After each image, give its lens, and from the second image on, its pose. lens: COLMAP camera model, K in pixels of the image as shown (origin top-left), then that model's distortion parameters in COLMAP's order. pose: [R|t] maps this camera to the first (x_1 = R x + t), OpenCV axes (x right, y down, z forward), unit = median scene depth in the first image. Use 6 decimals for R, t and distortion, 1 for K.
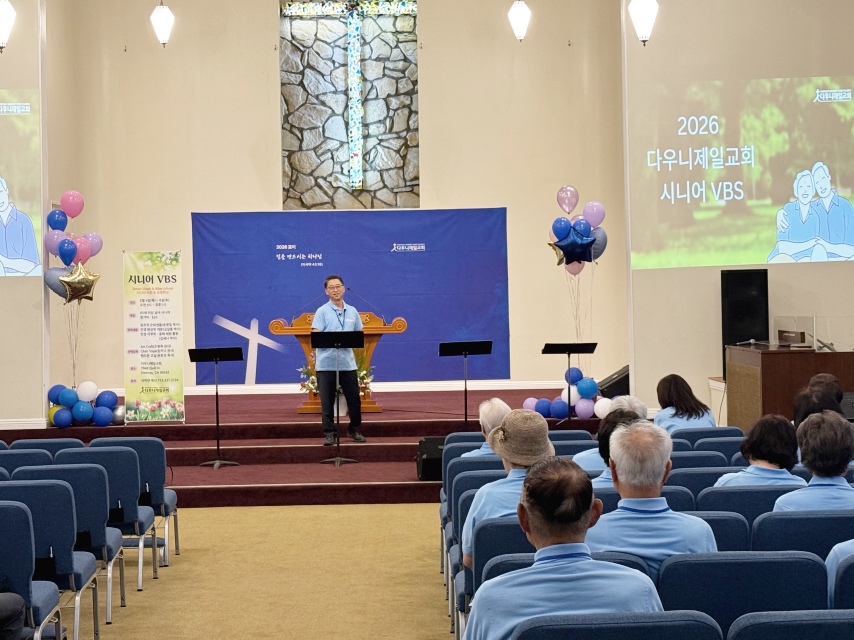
lens RADIAL K [[1604.8, 0, 429.5], [0, 1604.8, 316.9], [0, 0, 1]] dist [0.128165, 0.000000]
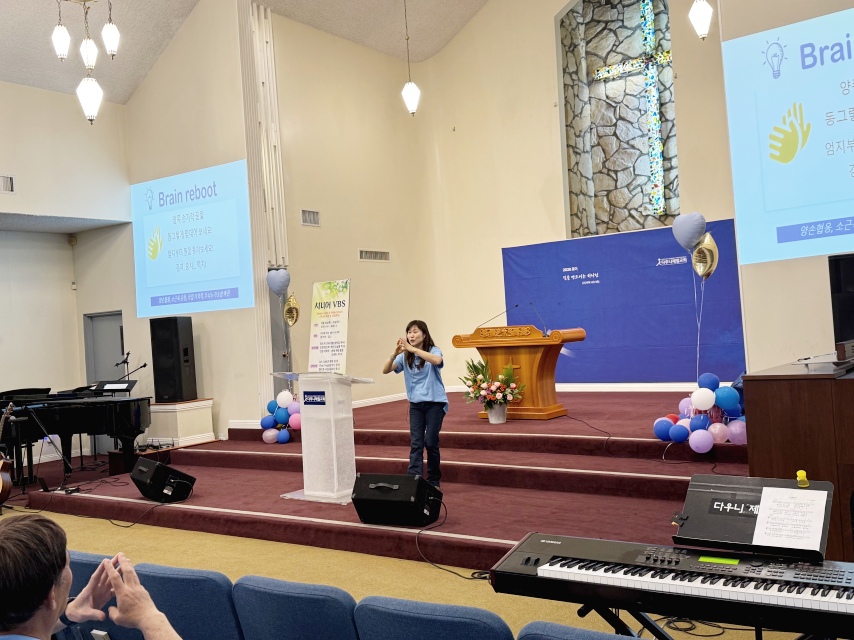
lens RADIAL K [[850.5, 0, 414.2], [0, 850.5, 316.7], [0, 0, 1]] dist [0.070742, 0.000000]
pose [[0.792902, -0.041815, -0.607913, 0.189513], [0.036980, 0.999106, -0.020490, 0.000315], [0.608226, -0.006234, 0.793739, 0.401046]]
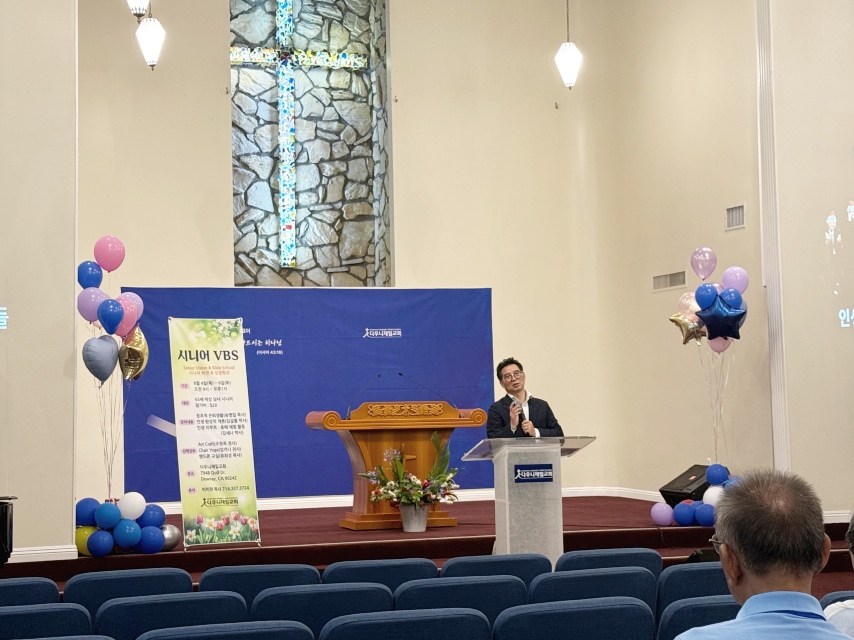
lens RADIAL K [[1560.8, 0, 458.5], [0, 1560.8, 323.2], [0, 0, 1]] dist [0.113394, 0.000000]
pose [[0.953984, 0.012460, 0.299599, -0.207534], [0.011401, 0.996907, -0.077764, 0.014923], [-0.299641, 0.077601, 0.950891, 0.194344]]
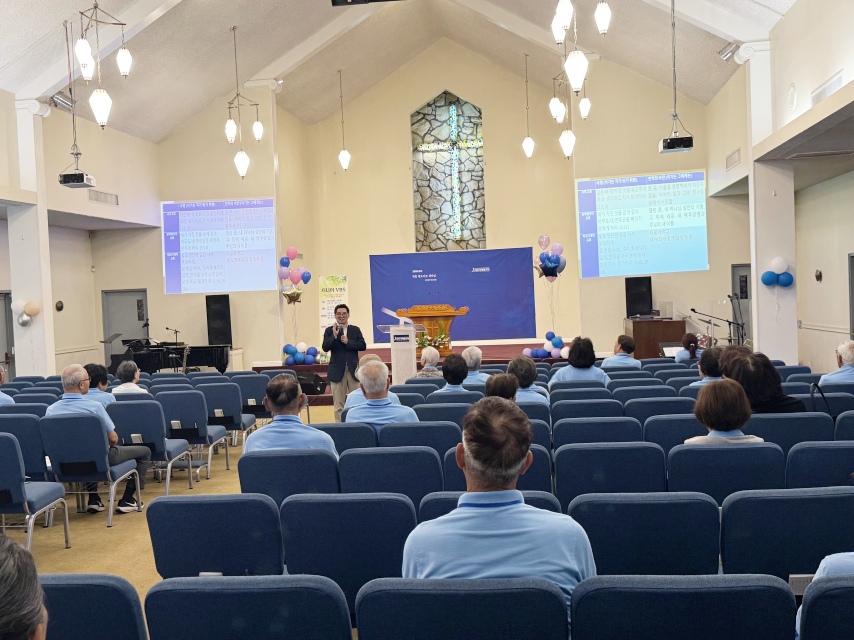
lens RADIAL K [[850.5, 0, 424.9], [0, 850.5, 327.7], [0, 0, 1]] dist [0.070742, 0.000000]
pose [[0.986553, -0.016578, -0.162600, 0.079582], [0.020689, 0.999507, 0.023621, 0.000246], [0.162128, -0.026667, 0.986409, -0.008455]]
